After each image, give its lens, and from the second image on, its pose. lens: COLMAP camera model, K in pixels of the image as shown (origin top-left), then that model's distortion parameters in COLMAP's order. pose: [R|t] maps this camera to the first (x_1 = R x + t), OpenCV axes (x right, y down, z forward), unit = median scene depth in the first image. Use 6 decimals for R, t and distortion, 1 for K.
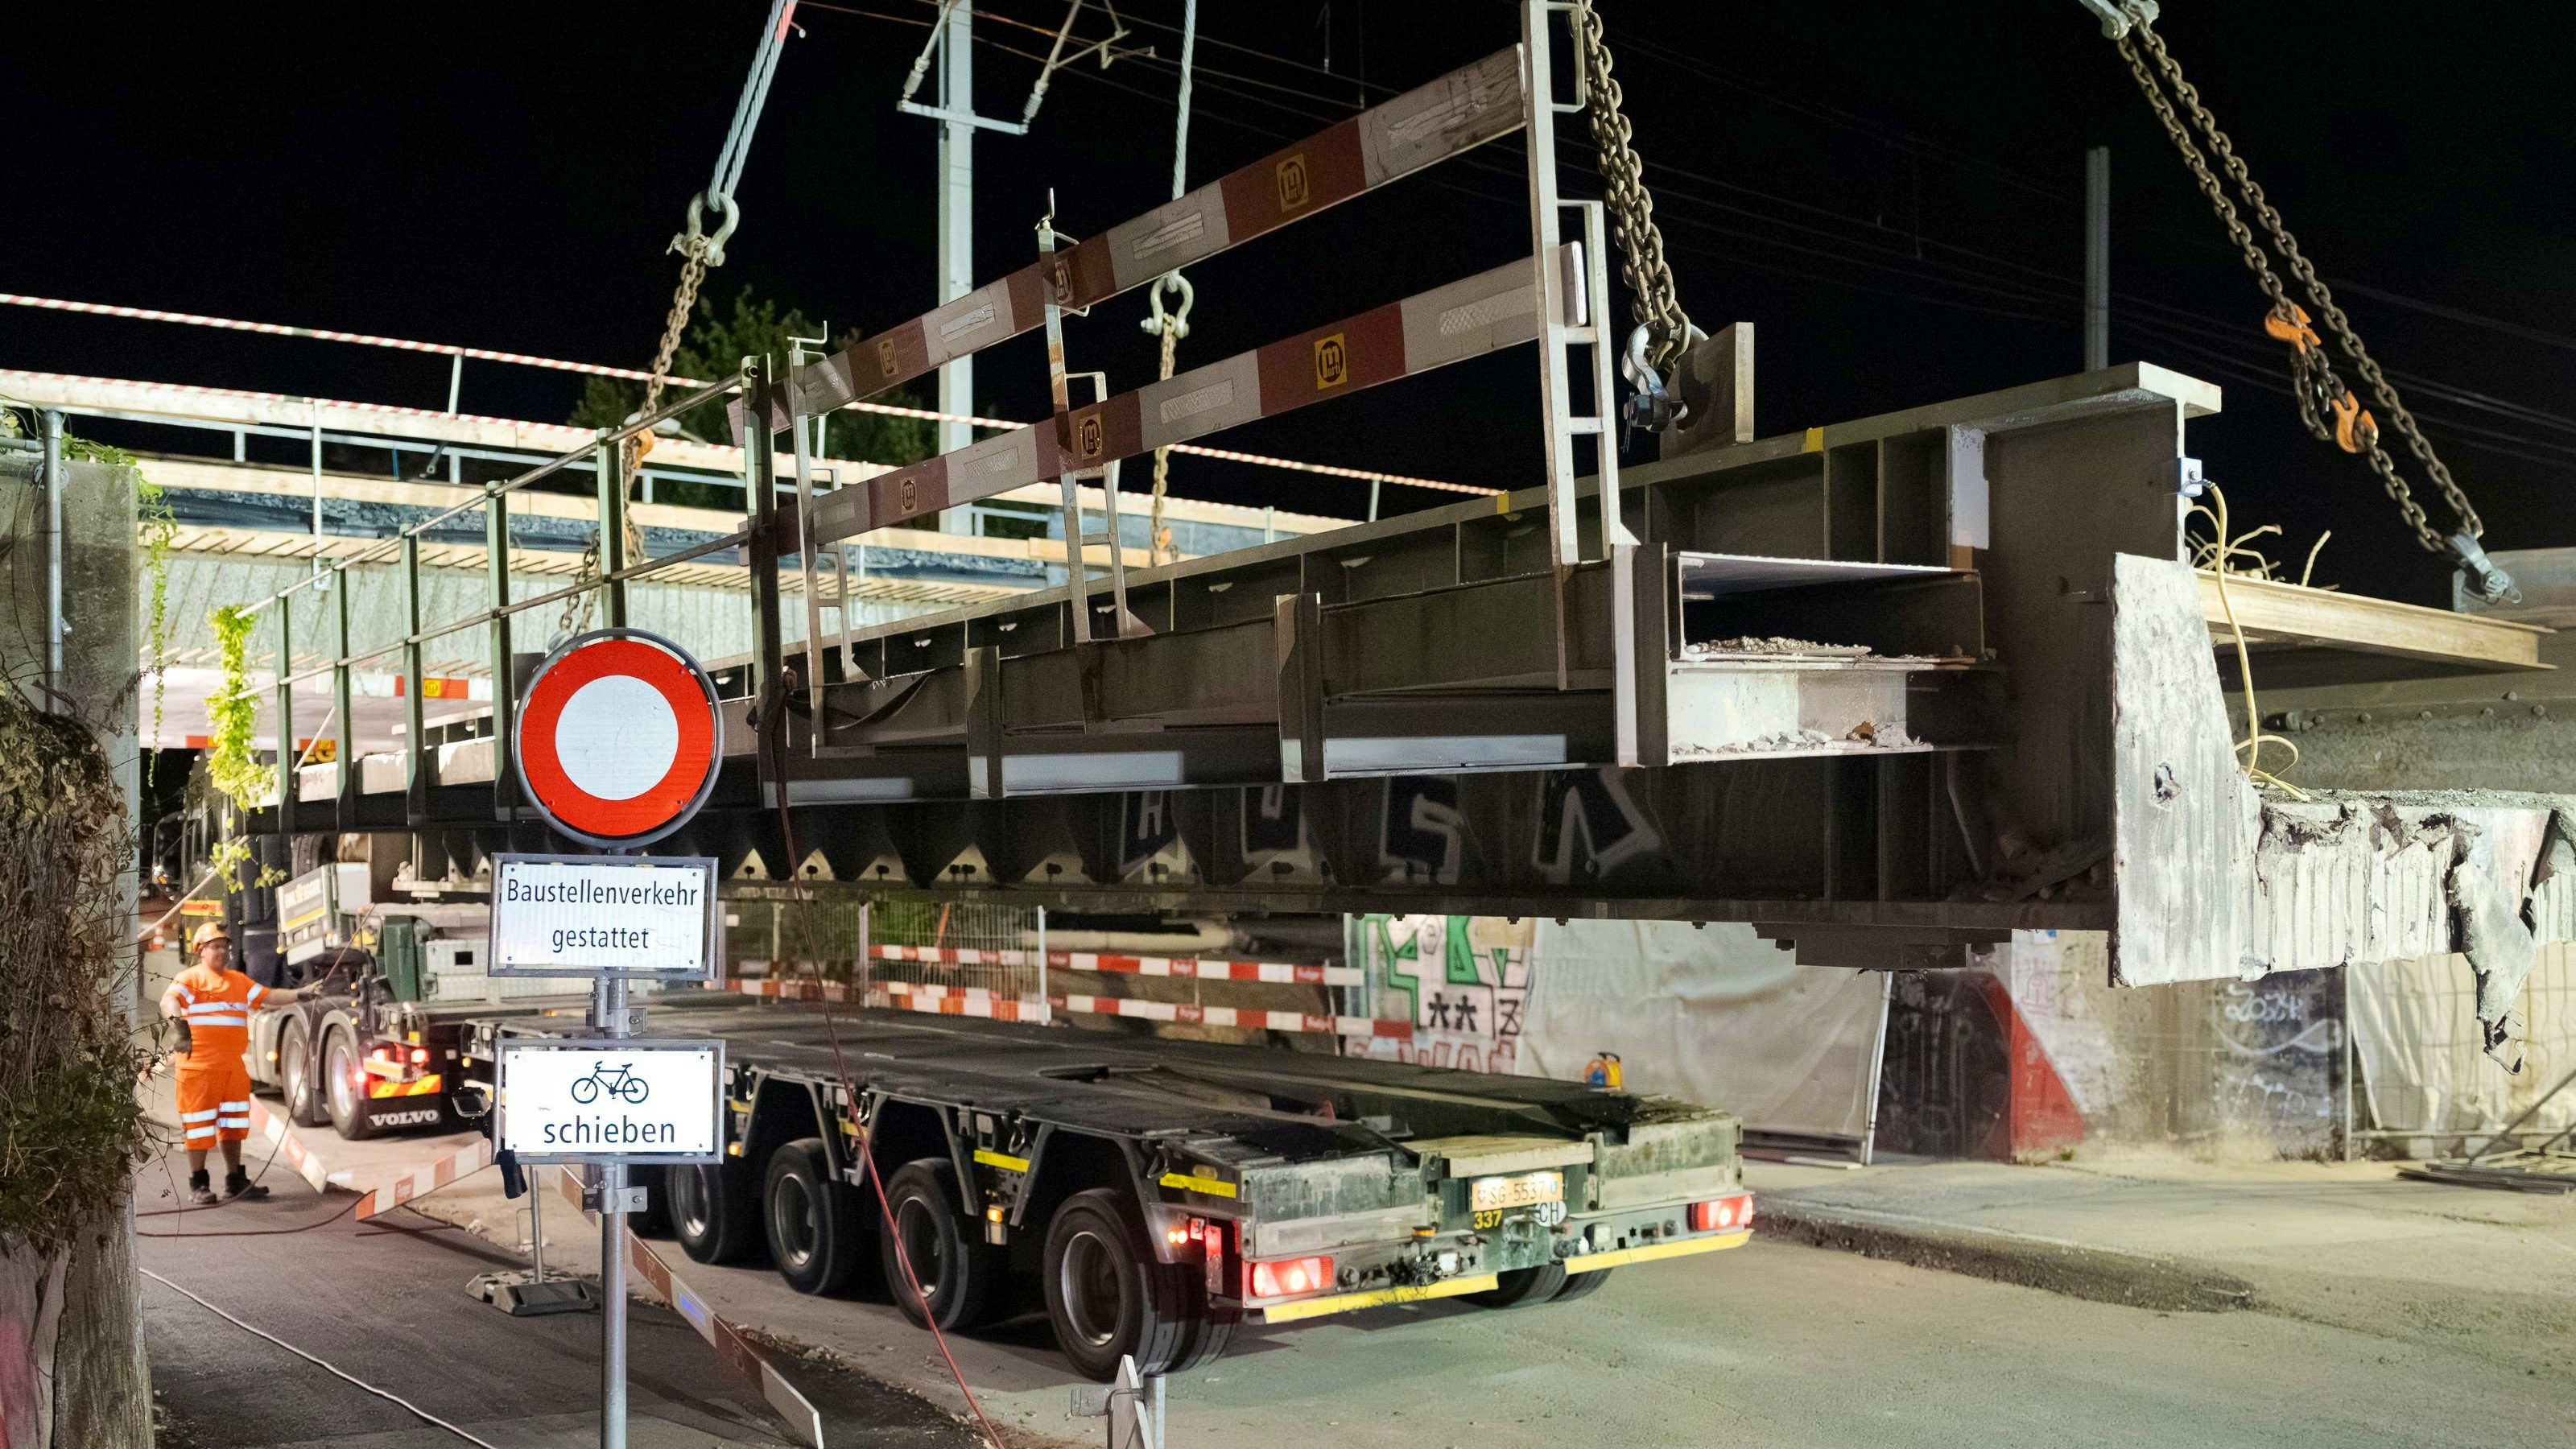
lens RADIAL K [[2228.4, 0, 1289.5], [0, 2228.4, 820.4], [0, 0, 1]] dist [0.017781, -0.001108]
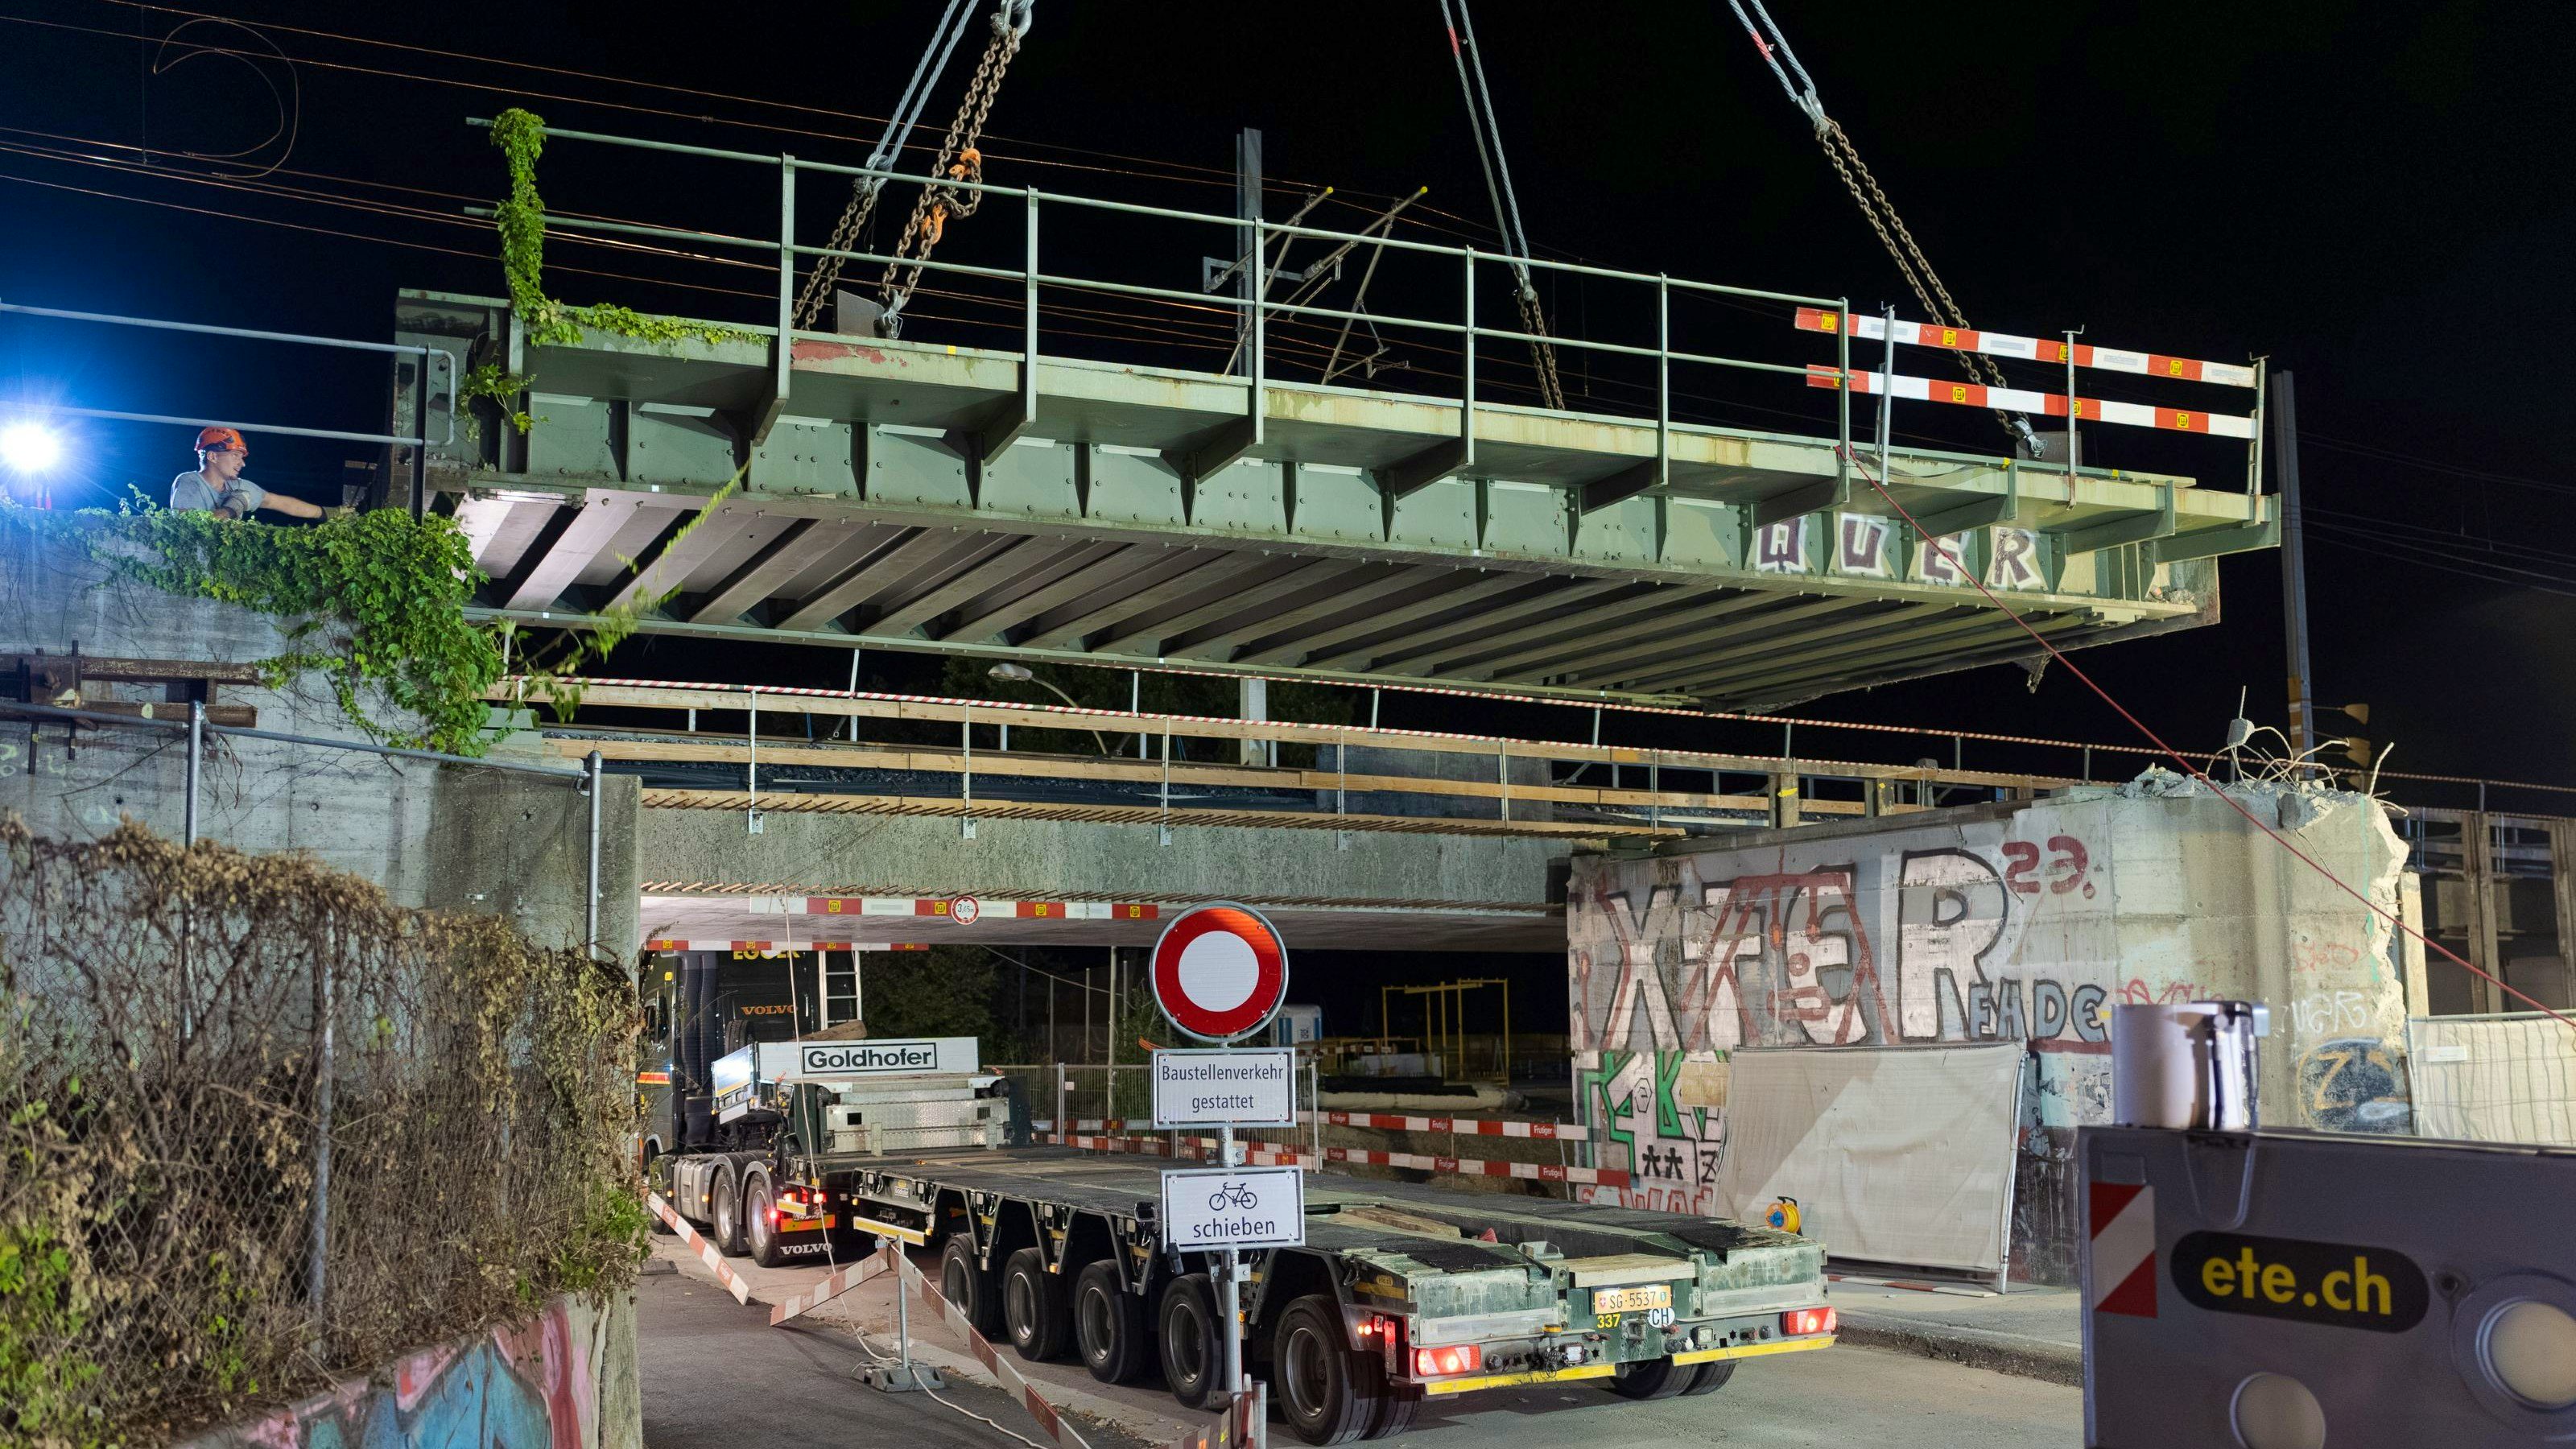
lens RADIAL K [[2131.5, 0, 1344.7], [0, 2131.5, 730.8], [0, 0, 1]] dist [-0.000755, -0.000828]
pose [[0.991348, -0.026484, -0.128560, 0.086208], [0.011320, 0.993034, -0.117281, -0.014889], [0.130771, 0.114811, 0.984742, -0.228663]]
